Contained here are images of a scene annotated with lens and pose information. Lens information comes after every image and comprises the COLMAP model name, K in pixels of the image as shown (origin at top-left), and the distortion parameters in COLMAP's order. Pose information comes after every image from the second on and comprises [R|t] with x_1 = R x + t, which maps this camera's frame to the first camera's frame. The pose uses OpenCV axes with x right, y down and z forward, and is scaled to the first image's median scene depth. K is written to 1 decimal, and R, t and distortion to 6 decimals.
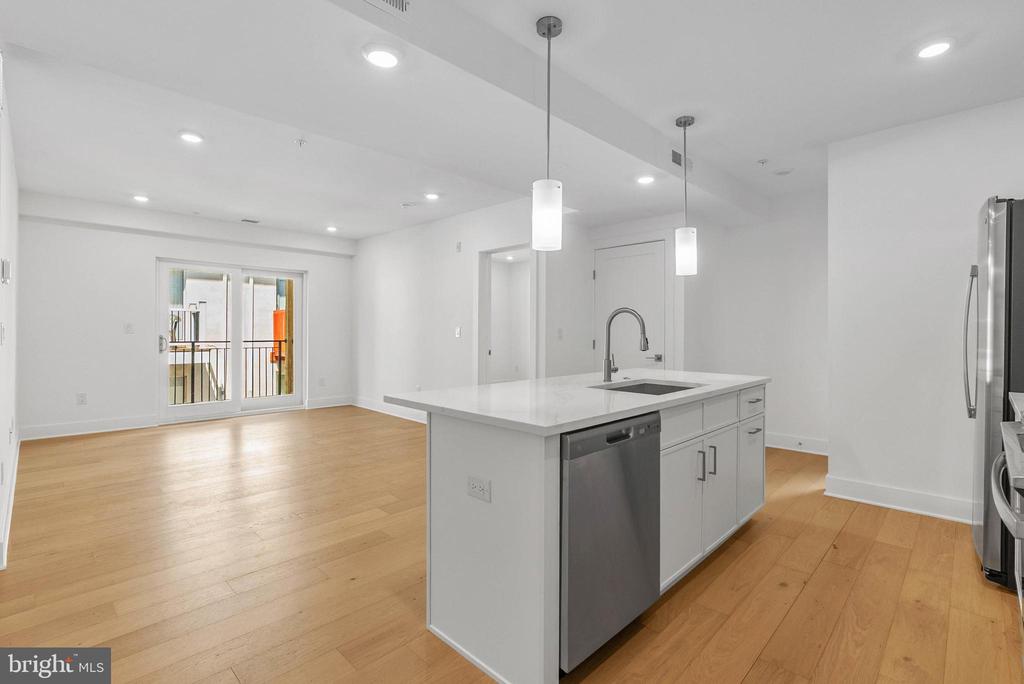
lens RADIAL K [[468.4, 0, 513.0], [0, 468.4, 327.0], [0, 0, 1]] dist [0.002959, 0.001813]
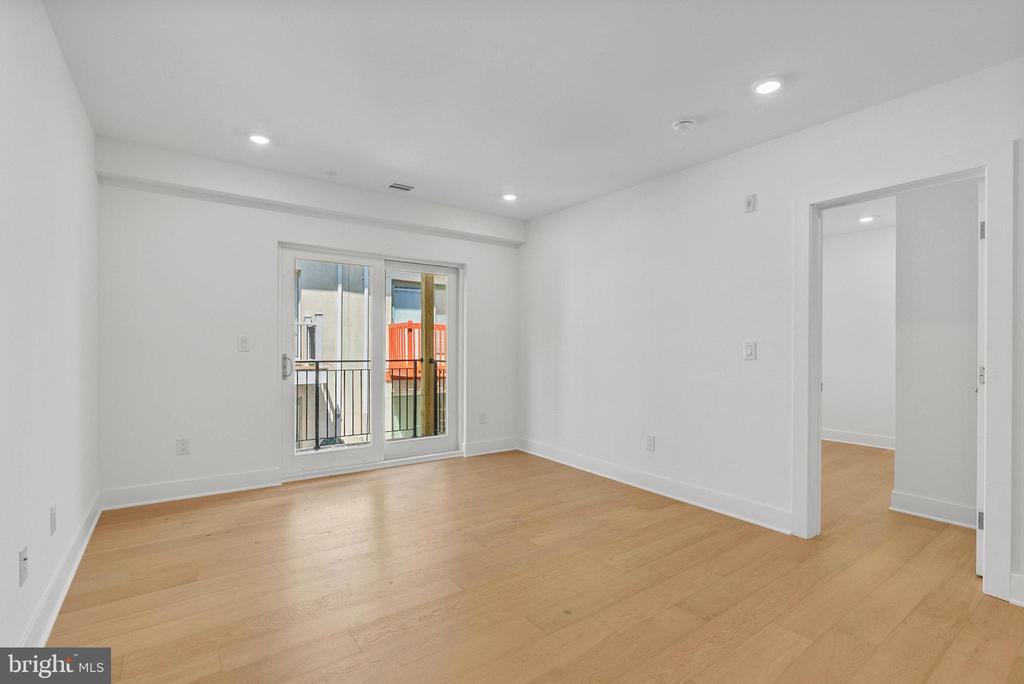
lens RADIAL K [[468.4, 0, 512.1], [0, 468.4, 345.4], [0, 0, 1]] dist [0.002959, 0.001813]
pose [[0.985879, 0.000163, -0.167459, -0.248225], [0.000551, 0.999991, 0.004214, 0.001806], [0.167459, -0.004246, 0.985870, 0.305578]]
